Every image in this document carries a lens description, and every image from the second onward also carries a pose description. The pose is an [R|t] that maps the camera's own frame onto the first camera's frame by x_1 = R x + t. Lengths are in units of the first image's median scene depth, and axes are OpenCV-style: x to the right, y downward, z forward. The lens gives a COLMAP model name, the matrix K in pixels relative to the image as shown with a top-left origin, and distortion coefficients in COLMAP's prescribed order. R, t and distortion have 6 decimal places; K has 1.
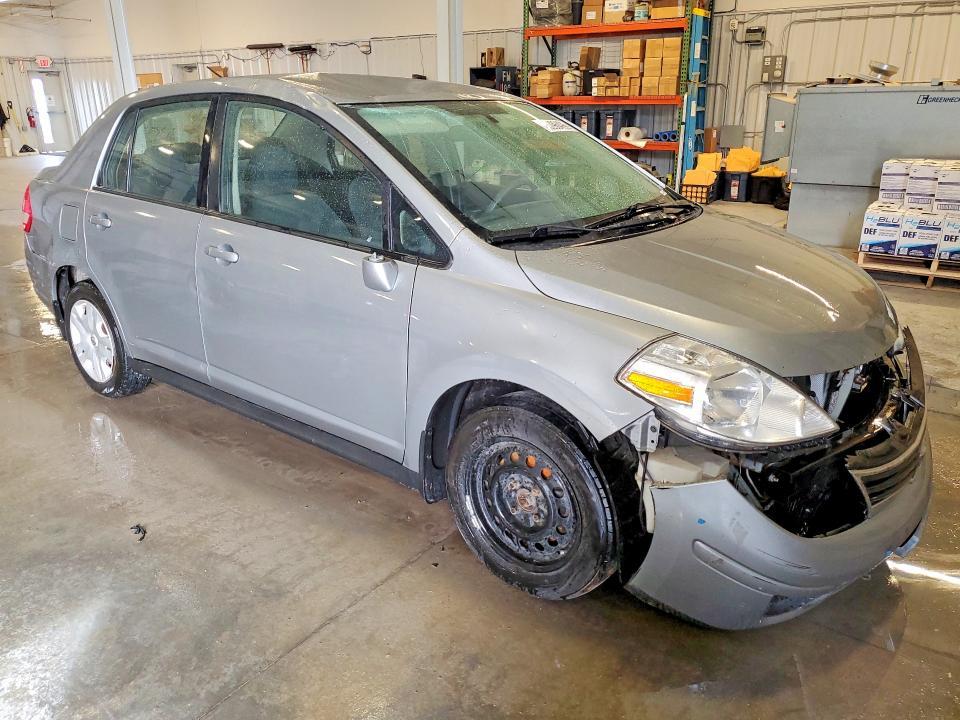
lens RADIAL K [[761.1, 0, 474.7], [0, 761.1, 360.5], [0, 0, 1]] dist [0.010640, 0.002263]
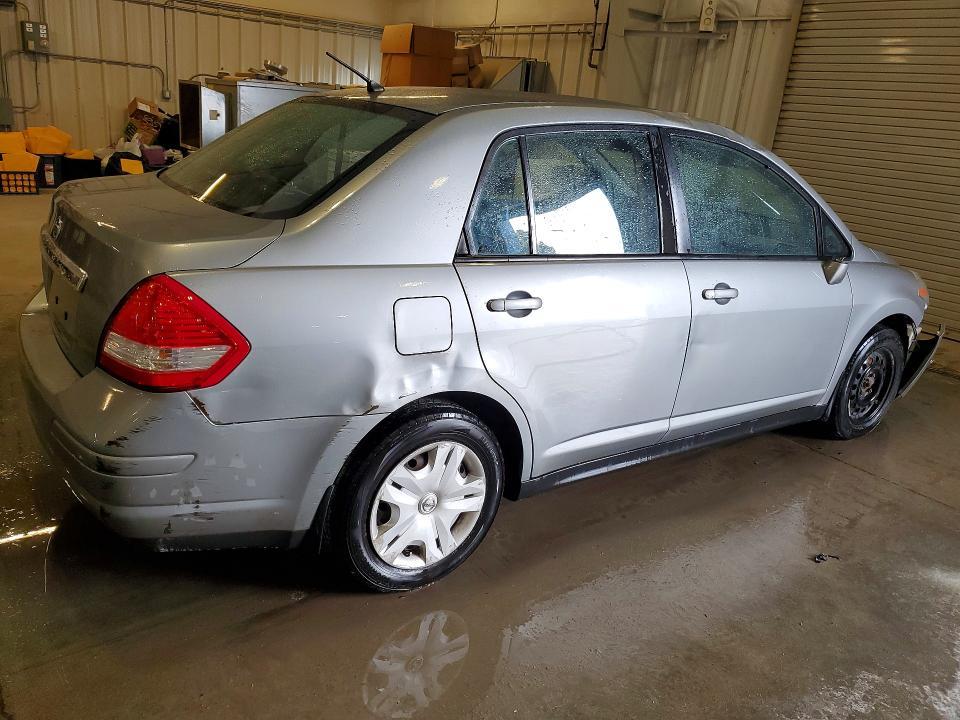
lens RADIAL K [[761.1, 0, 474.7], [0, 761.1, 360.5], [0, 0, 1]] dist [0.010640, 0.002263]
pose [[0.263990, -0.279023, 0.923285, -0.580123], [0.228776, 0.948040, 0.221091, -0.149432], [-0.937001, 0.152860, 0.314107, 0.426612]]
